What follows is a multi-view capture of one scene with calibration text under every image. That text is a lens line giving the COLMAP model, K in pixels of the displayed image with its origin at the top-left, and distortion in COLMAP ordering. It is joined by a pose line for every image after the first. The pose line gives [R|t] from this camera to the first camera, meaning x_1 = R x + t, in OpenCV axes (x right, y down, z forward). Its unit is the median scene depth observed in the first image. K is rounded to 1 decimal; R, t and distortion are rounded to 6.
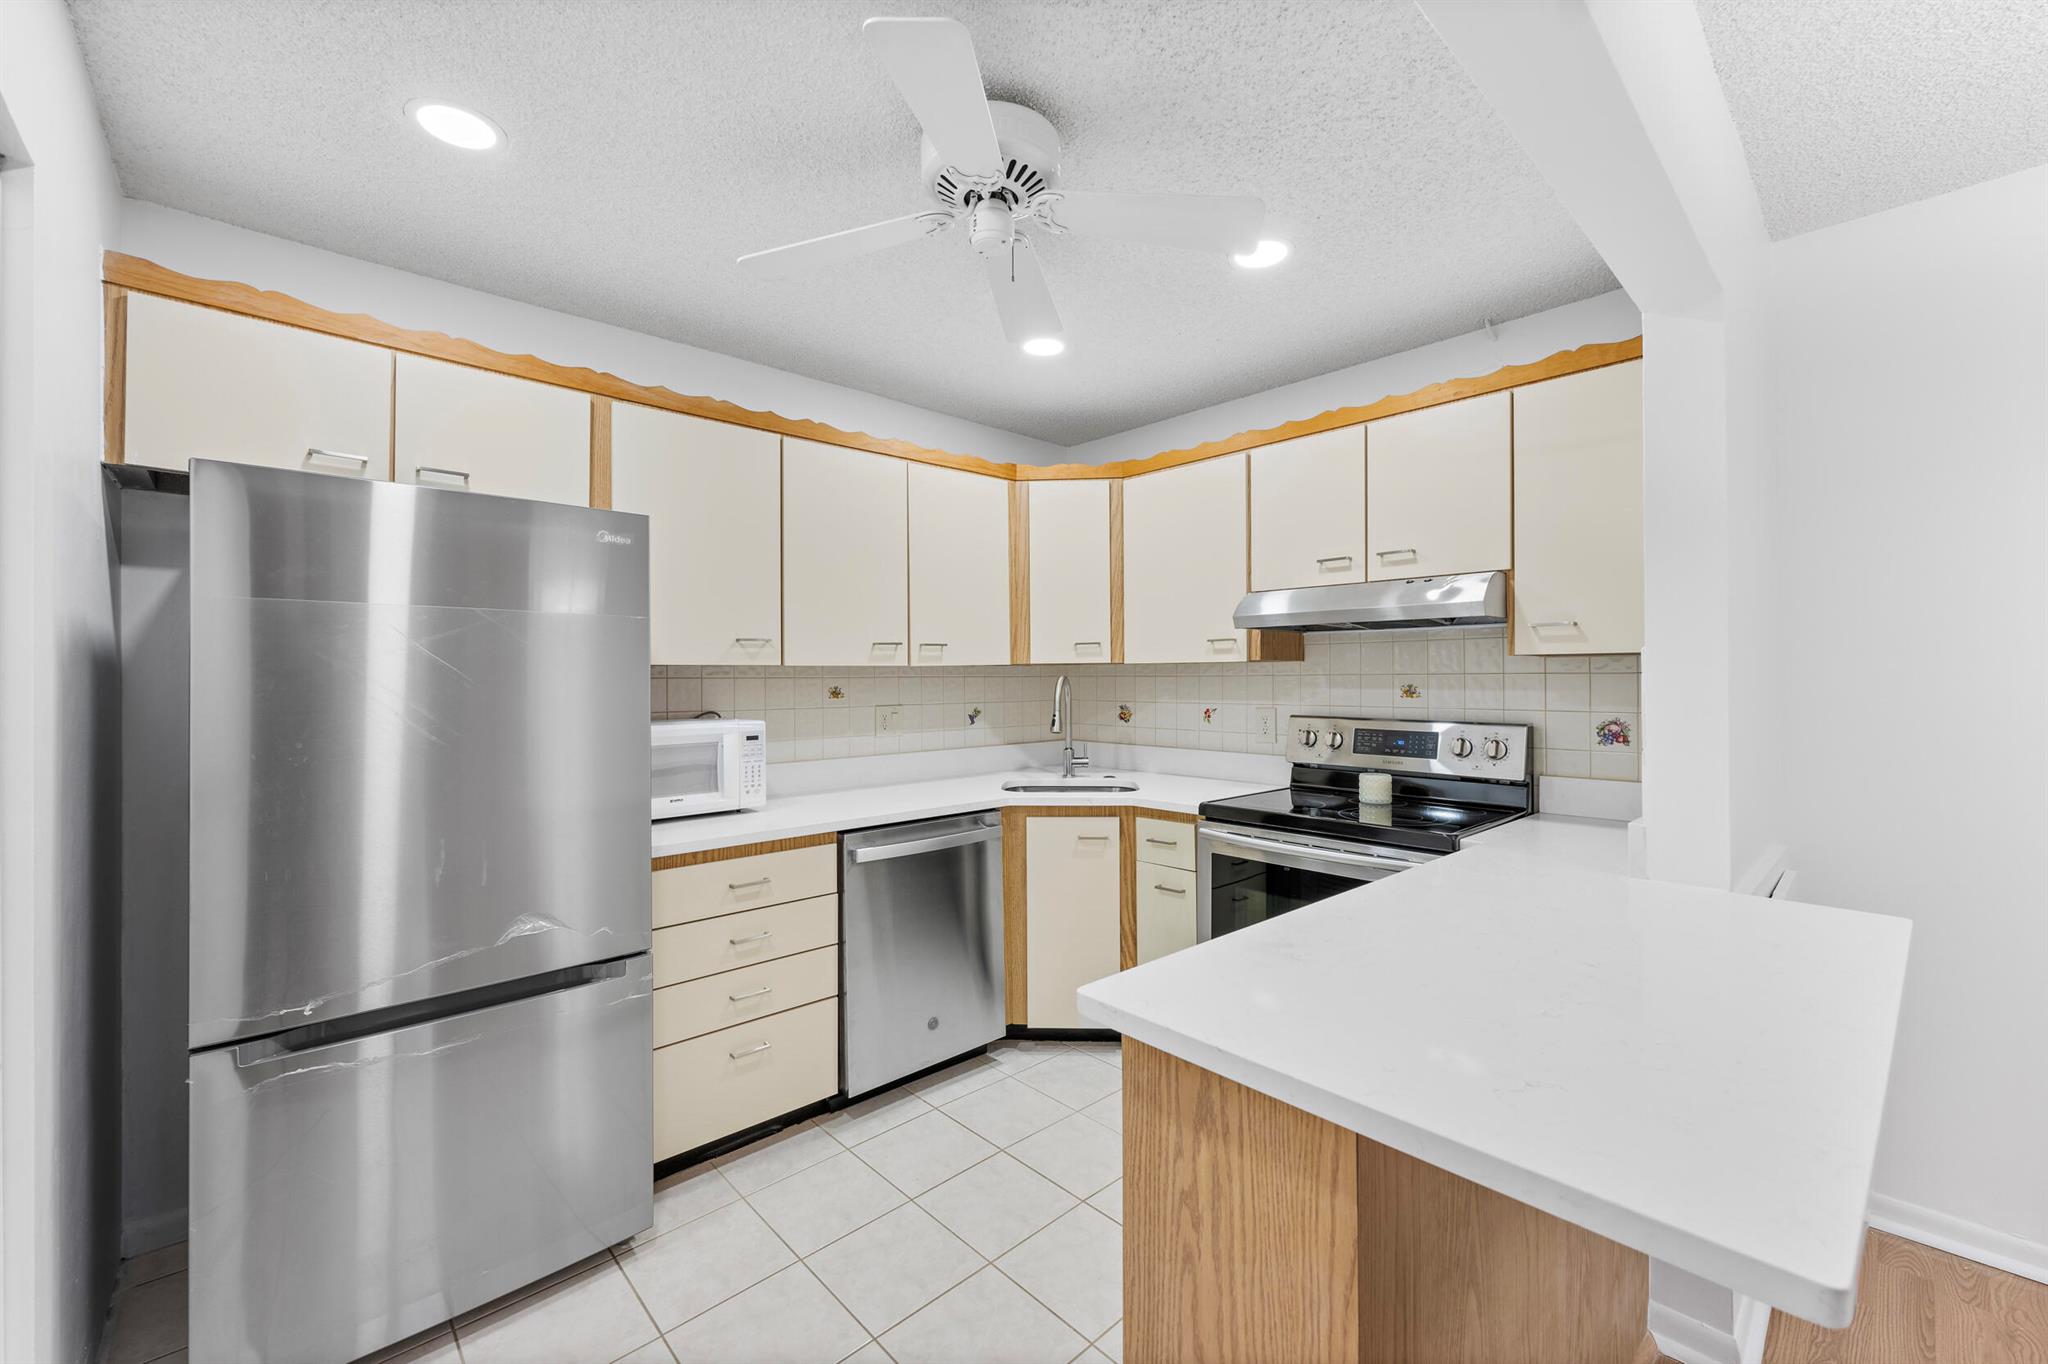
lens RADIAL K [[827.1, 0, 1024.3], [0, 827.1, 693.7], [0, 0, 1]] dist [-0.000172, -0.000186]
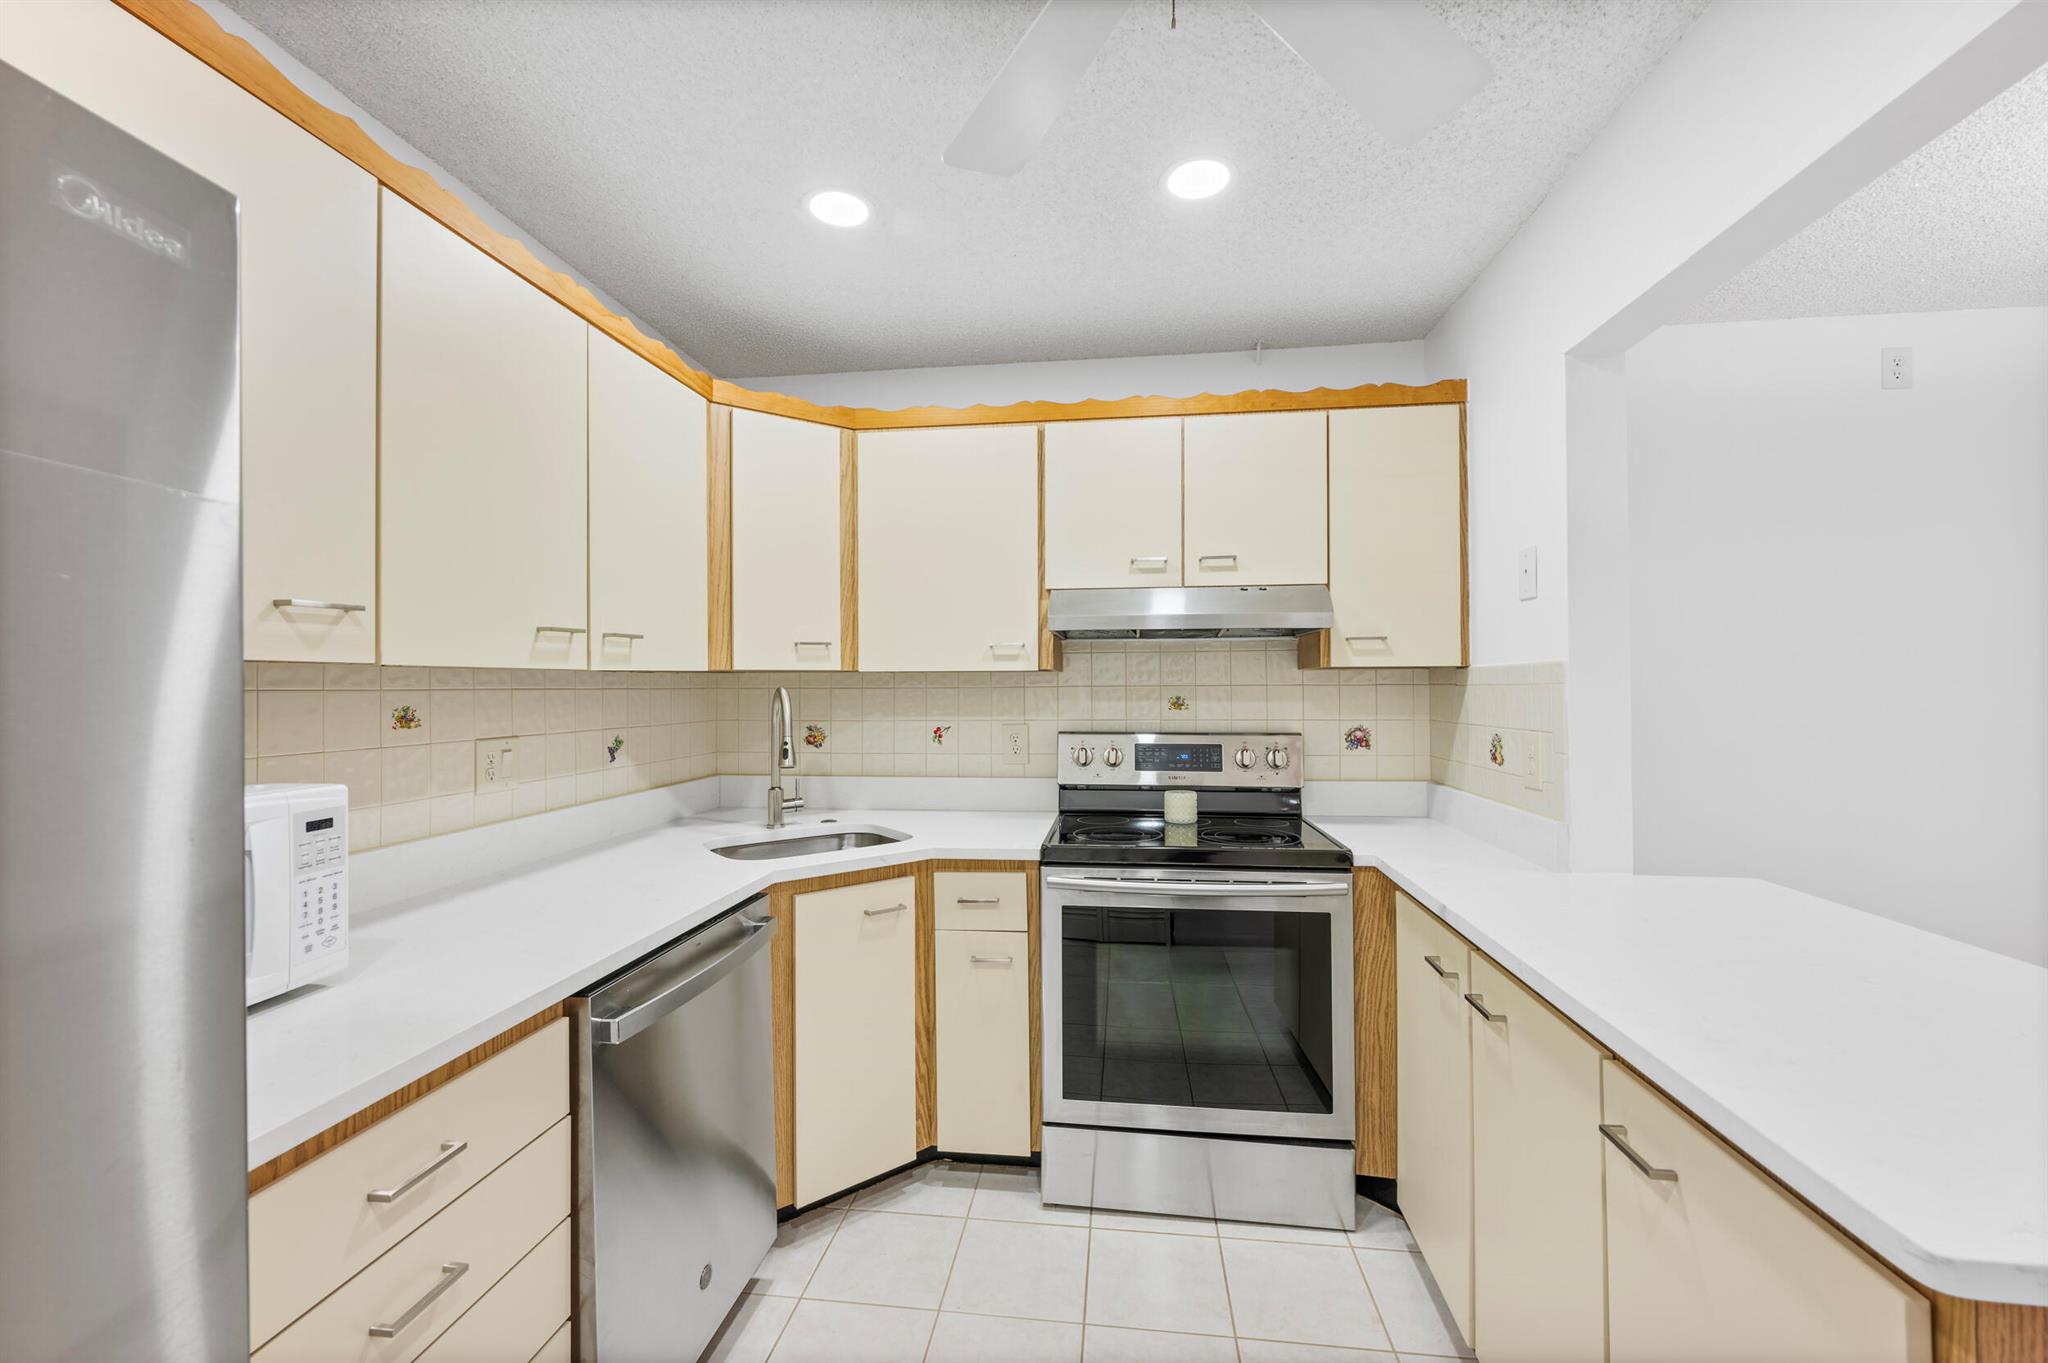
lens RADIAL K [[816.7, 0, 1029.3], [0, 816.7, 693.3], [0, 0, 1]] dist [-0.001126, -0.000135]
pose [[0.765688, -0.003579, 0.643203, -0.277465], [0.014072, 0.999838, -0.011187, -0.006079], [-0.643059, 0.017617, 0.765614, 0.363076]]
